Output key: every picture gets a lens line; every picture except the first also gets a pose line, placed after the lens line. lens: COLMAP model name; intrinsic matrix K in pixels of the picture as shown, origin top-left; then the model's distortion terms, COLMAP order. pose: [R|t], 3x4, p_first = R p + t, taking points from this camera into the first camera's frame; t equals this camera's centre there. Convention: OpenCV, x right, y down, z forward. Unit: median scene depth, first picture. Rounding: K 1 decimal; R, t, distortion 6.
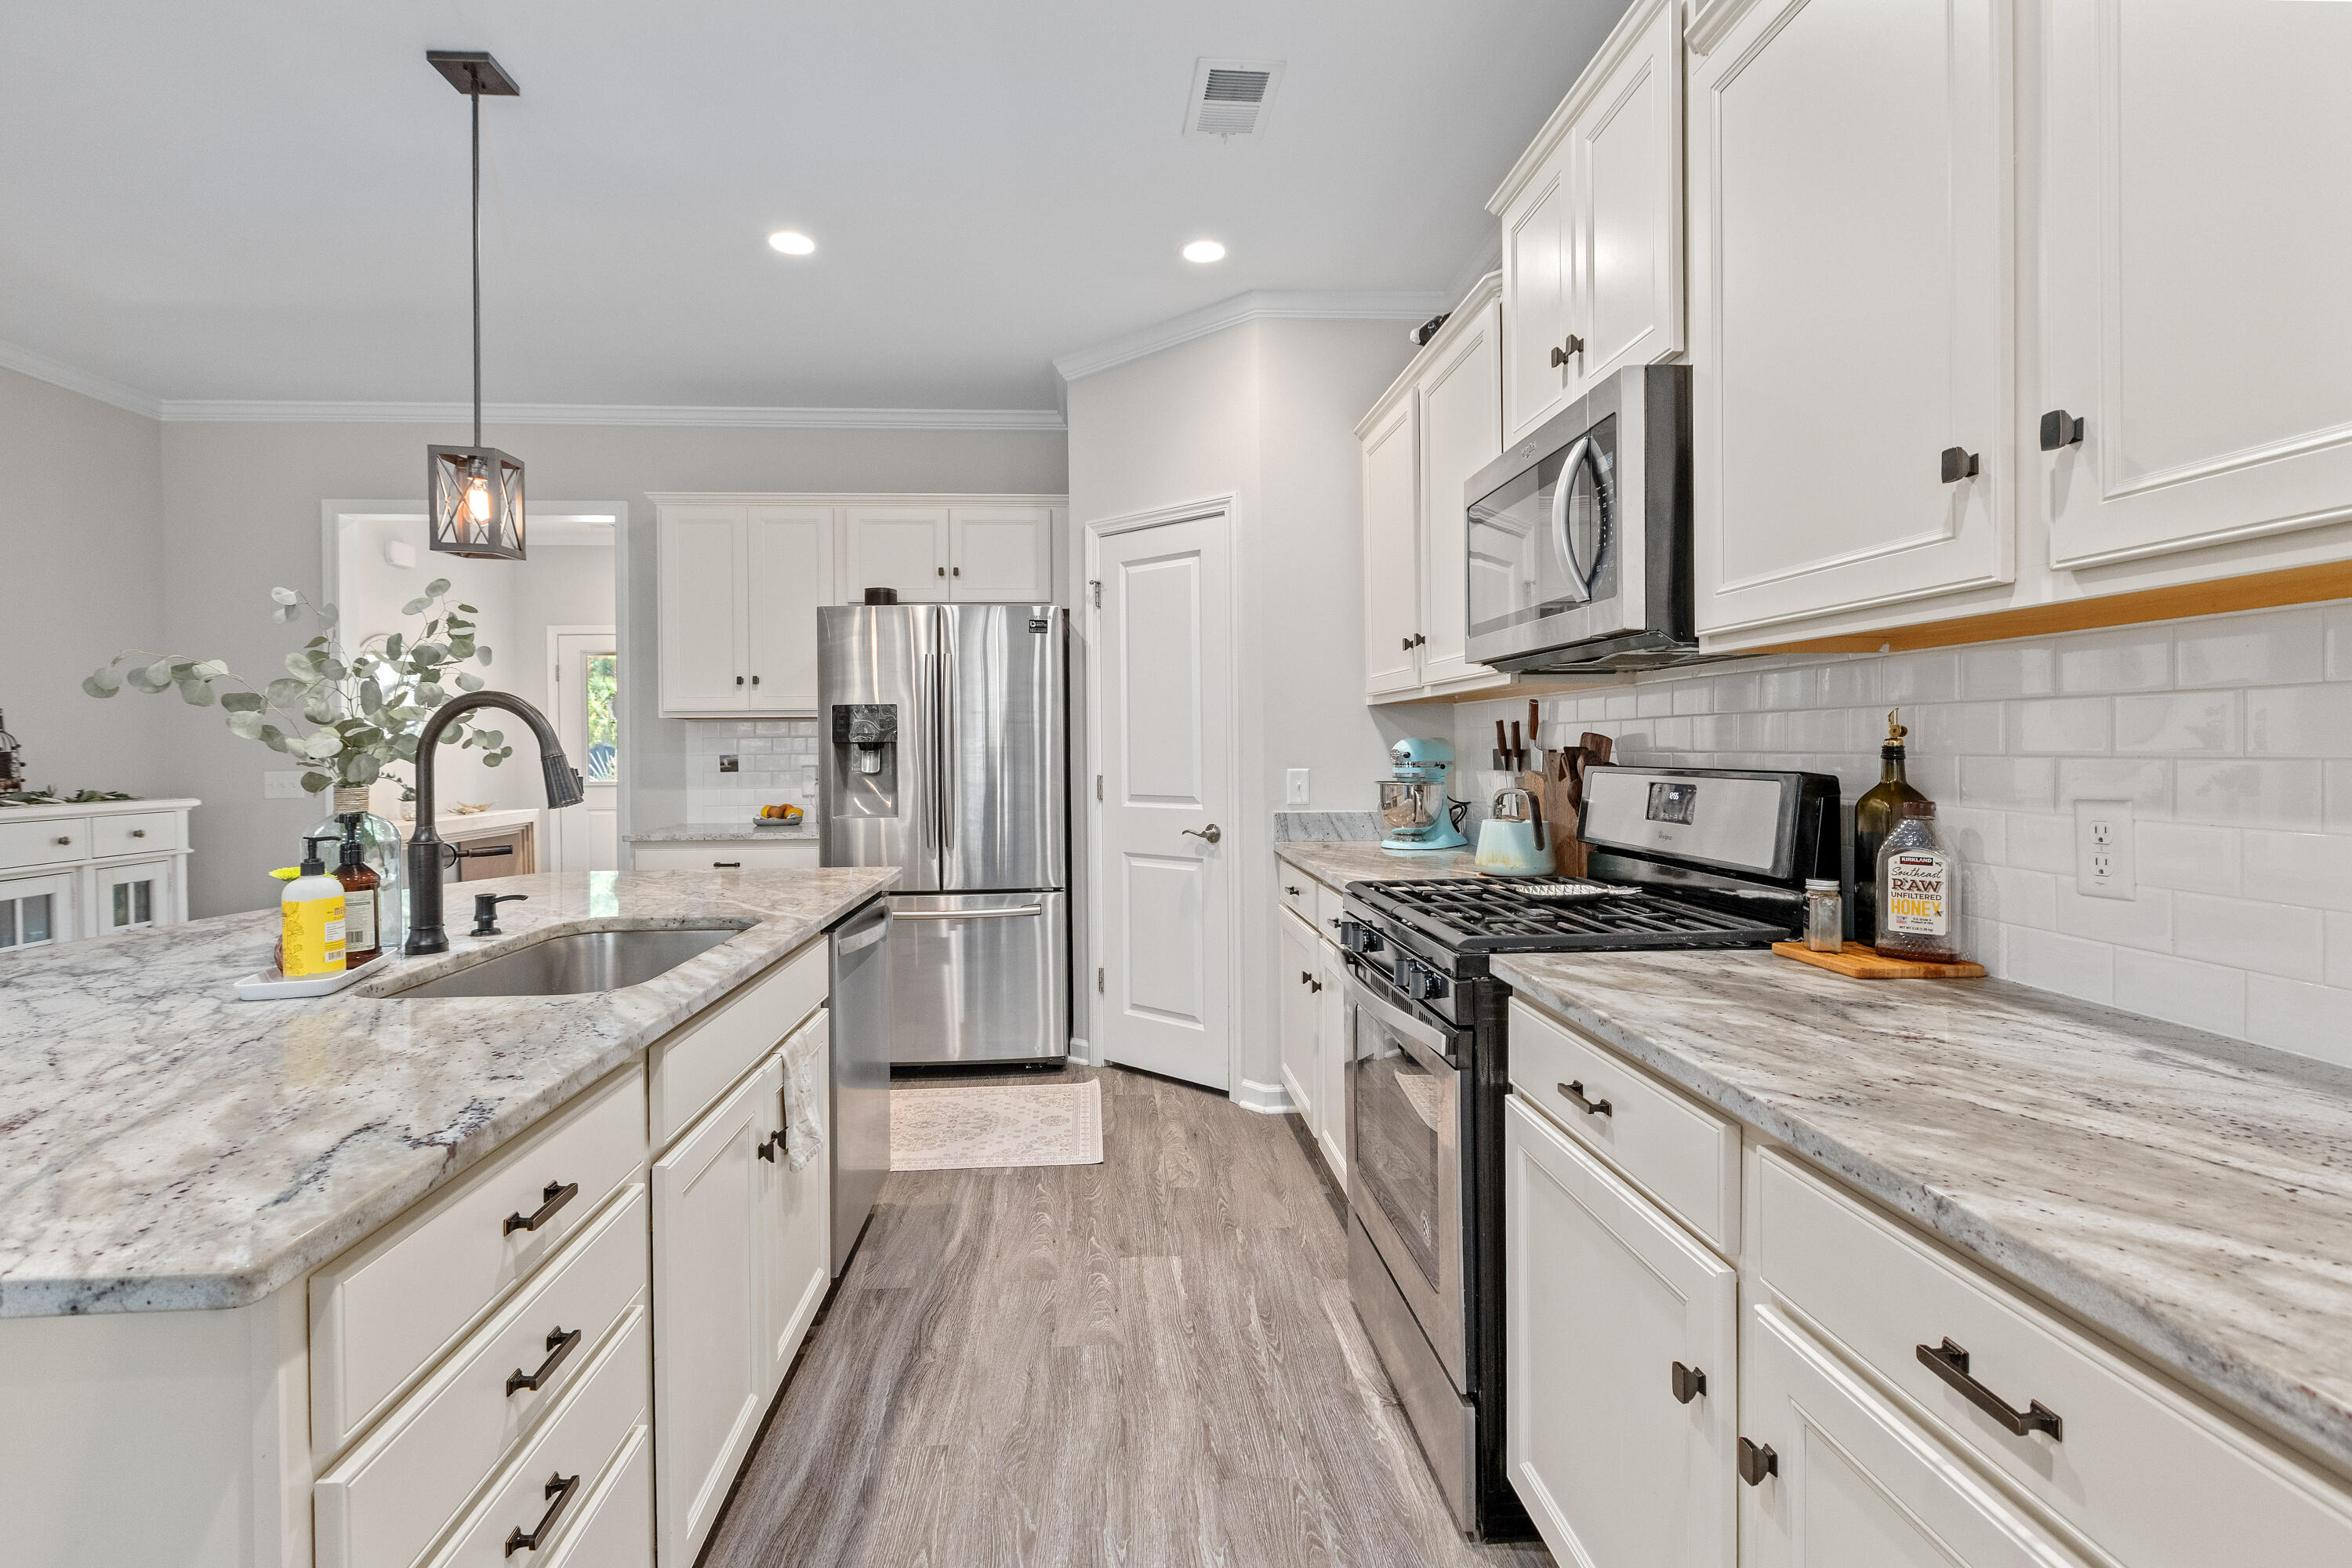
lens RADIAL K [[1095.7, 0, 1129.0], [0, 1095.7, 756.8], [0, 0, 1]] dist [0.004538, -0.000310]
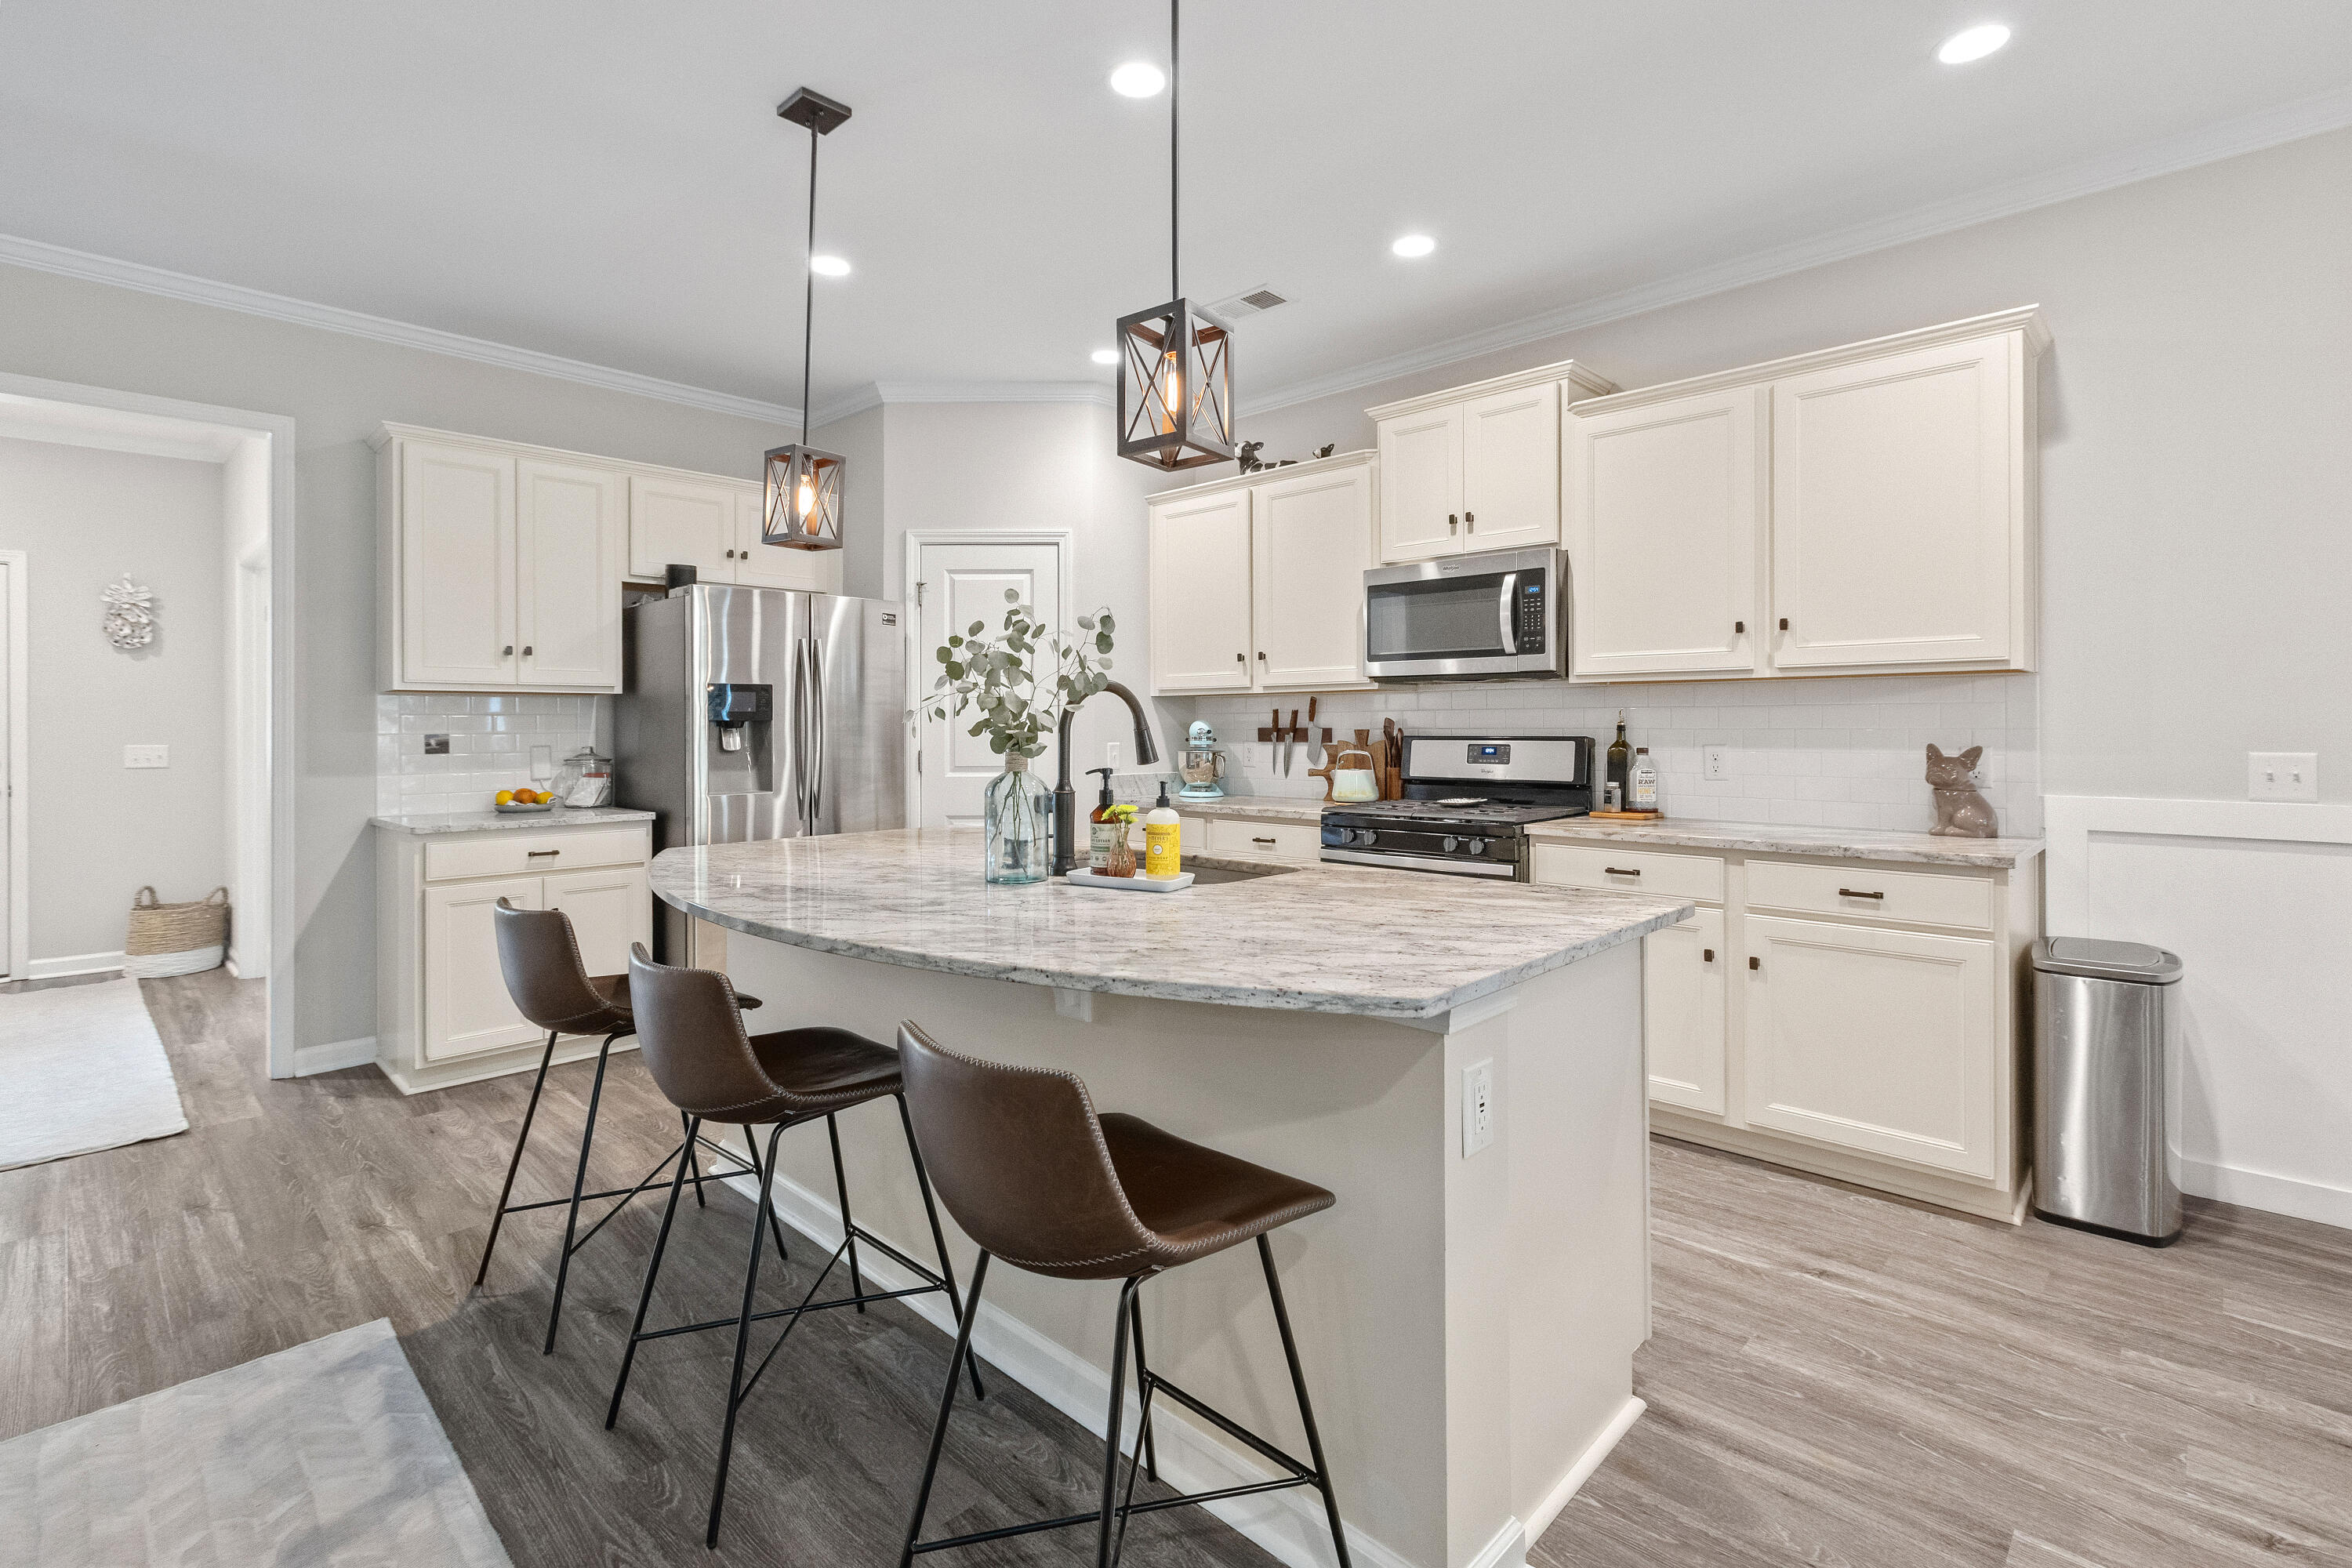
lens RADIAL K [[1095.7, 0, 1169.2], [0, 1095.7, 729.9], [0, 0, 1]] dist [0.004538, -0.000310]
pose [[0.735166, 0.002106, 0.677884, -0.944656], [0.004612, 0.999956, -0.008108, 0.008756], [-0.677872, 0.009087, 0.735124, -0.041656]]
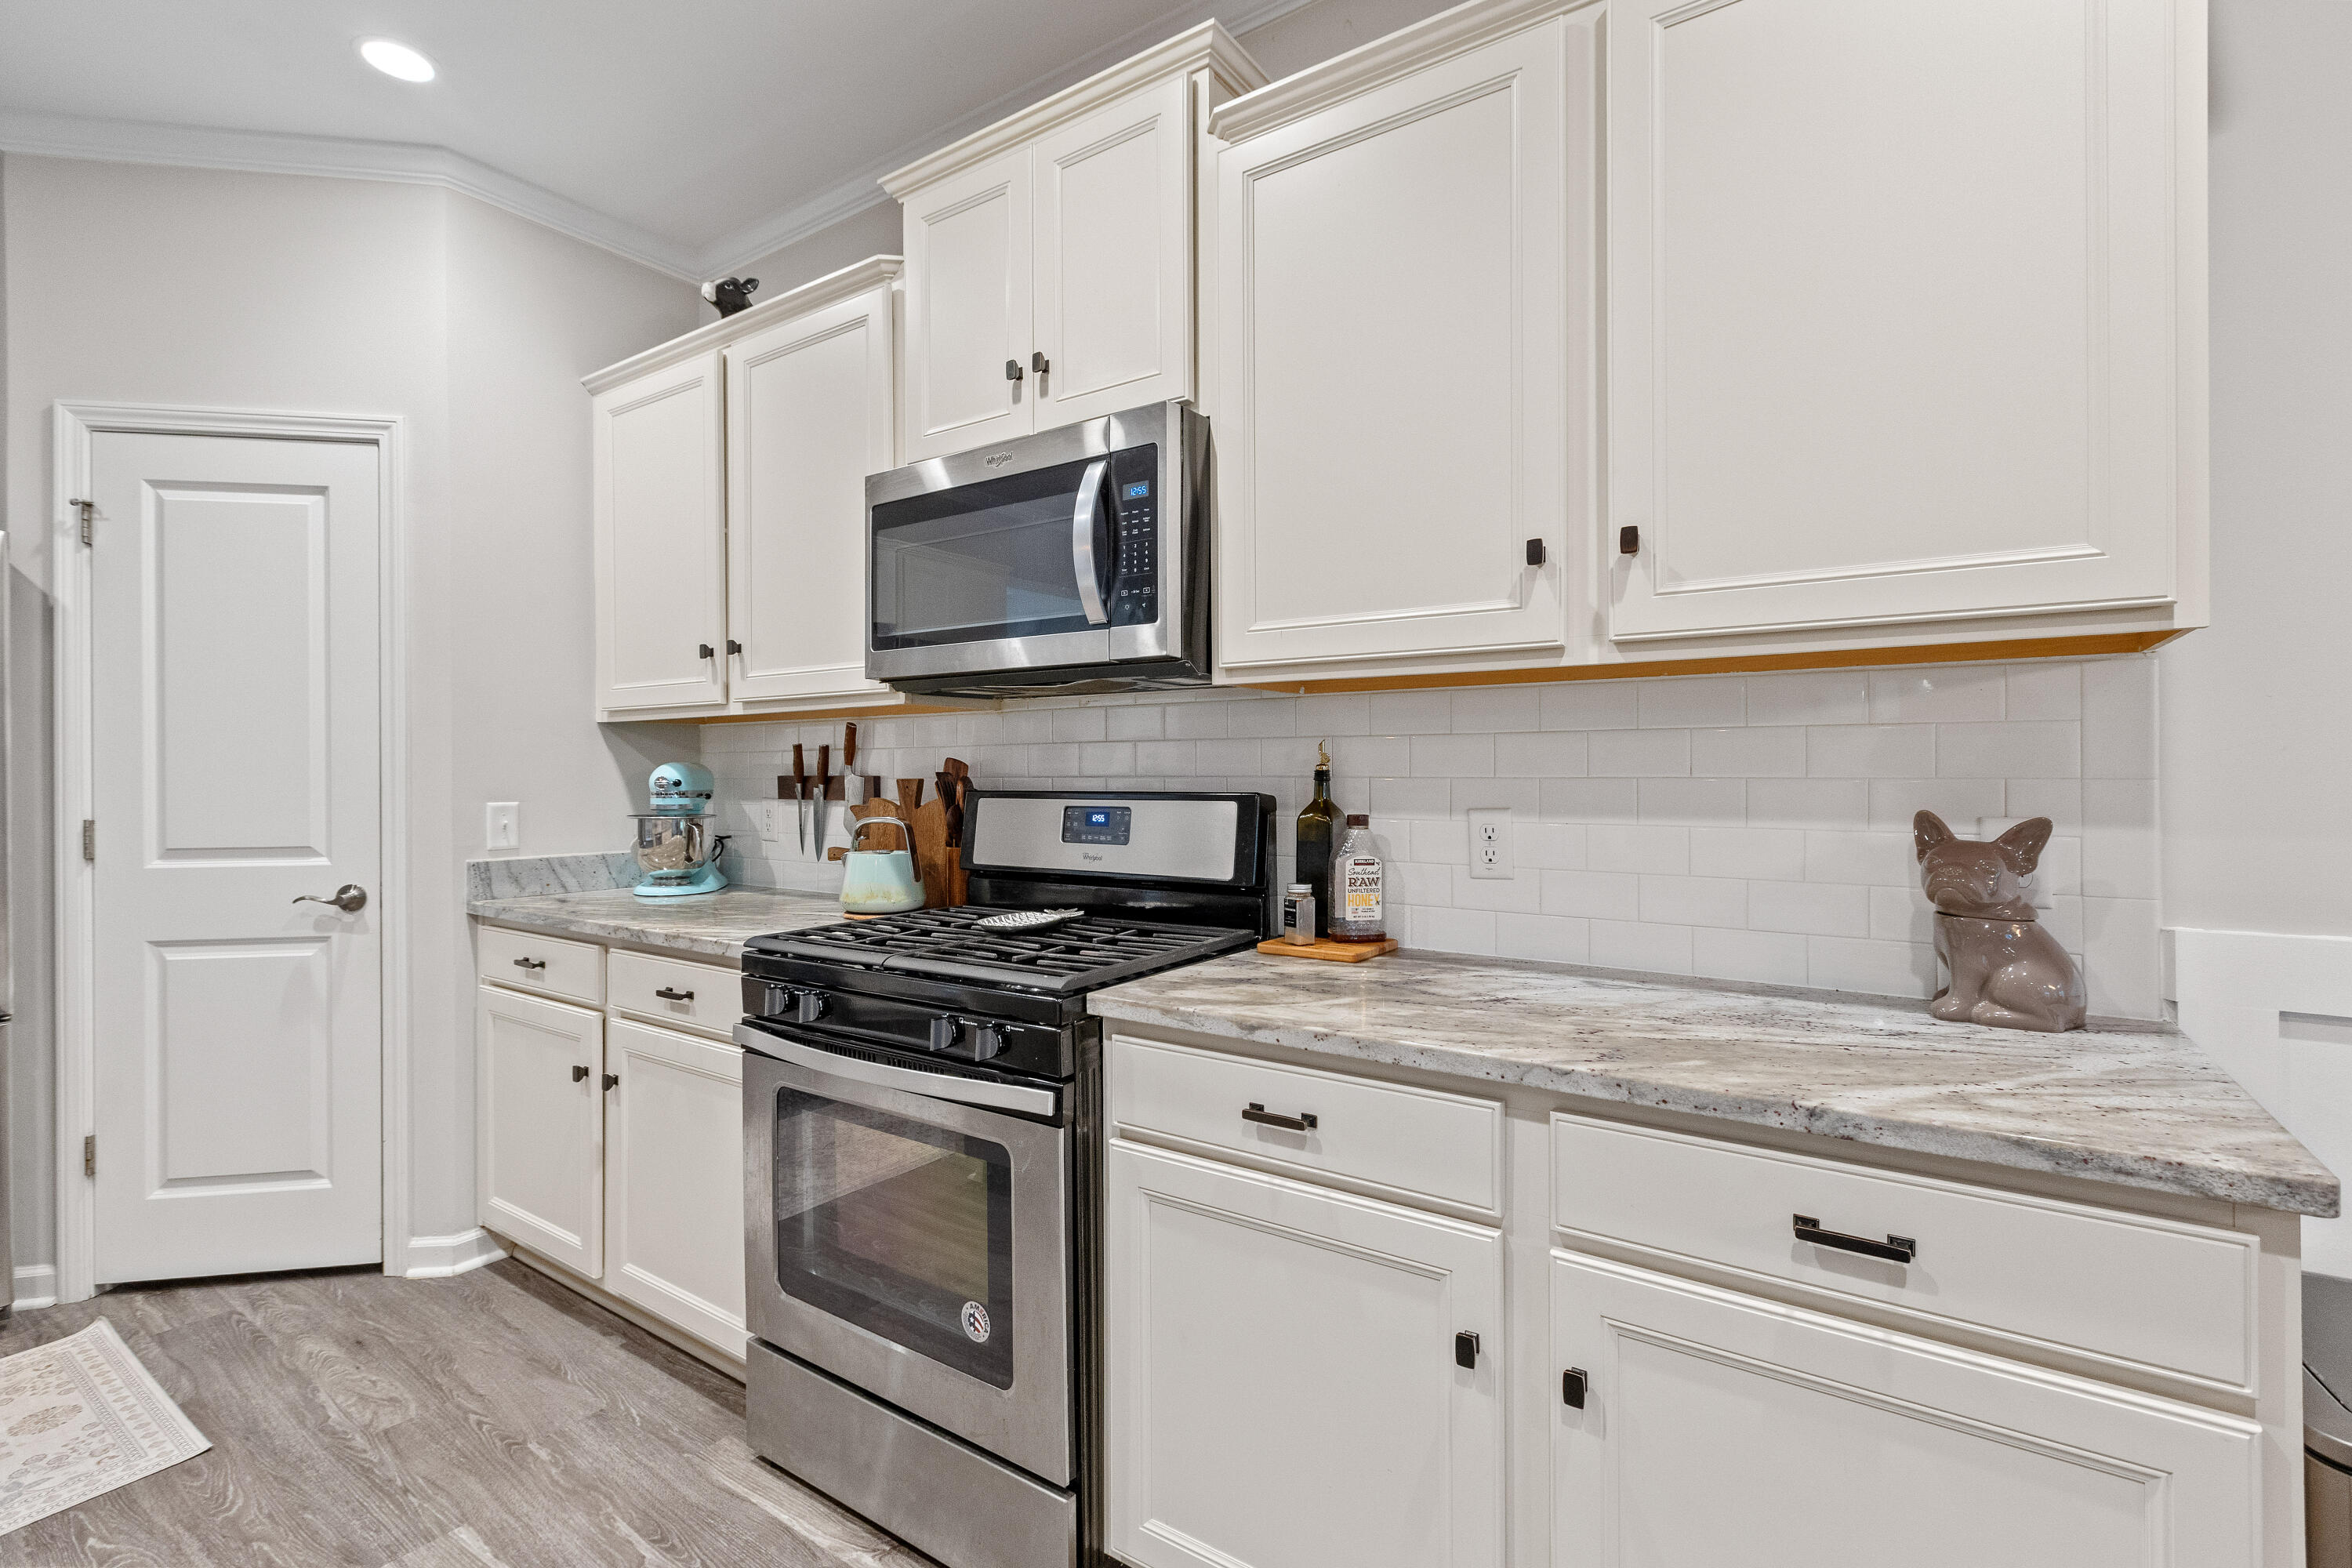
lens RADIAL K [[1095.7, 0, 1177.6], [0, 1095.7, 770.8], [0, 0, 1]] dist [0.004538, -0.000310]
pose [[0.610644, 0.004150, 0.791894, -0.217481], [0.007632, 0.999909, -0.011125, 0.001560], [-0.791868, 0.012837, 0.610557, 0.223912]]
